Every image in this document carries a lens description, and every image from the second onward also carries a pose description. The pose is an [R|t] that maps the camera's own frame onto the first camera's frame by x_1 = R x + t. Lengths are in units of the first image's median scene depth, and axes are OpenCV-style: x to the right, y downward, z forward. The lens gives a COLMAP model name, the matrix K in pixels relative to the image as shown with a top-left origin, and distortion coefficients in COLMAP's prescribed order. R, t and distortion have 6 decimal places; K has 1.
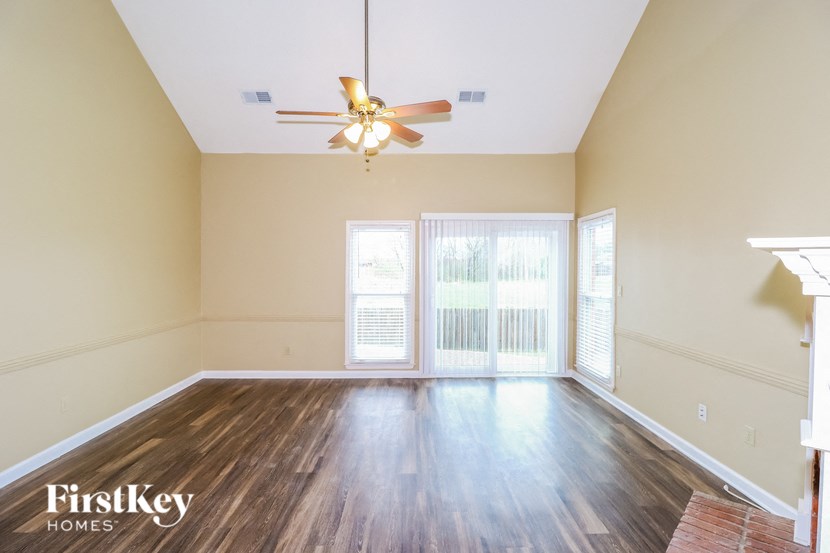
lens RADIAL K [[387.7, 0, 413.4], [0, 387.7, 274.2], [0, 0, 1]] dist [0.005237, -0.000833]
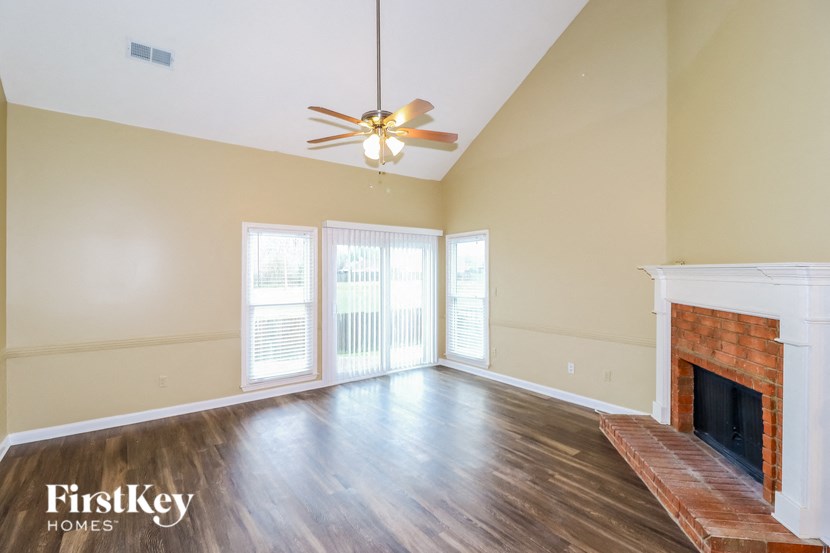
lens RADIAL K [[387.7, 0, 412.4], [0, 387.7, 276.0], [0, 0, 1]] dist [0.005237, -0.000833]
pose [[0.806030, -0.005267, 0.591851, -0.386619], [0.013516, 0.999863, -0.009511, -0.002381], [-0.591720, 0.015666, 0.805991, 0.068174]]
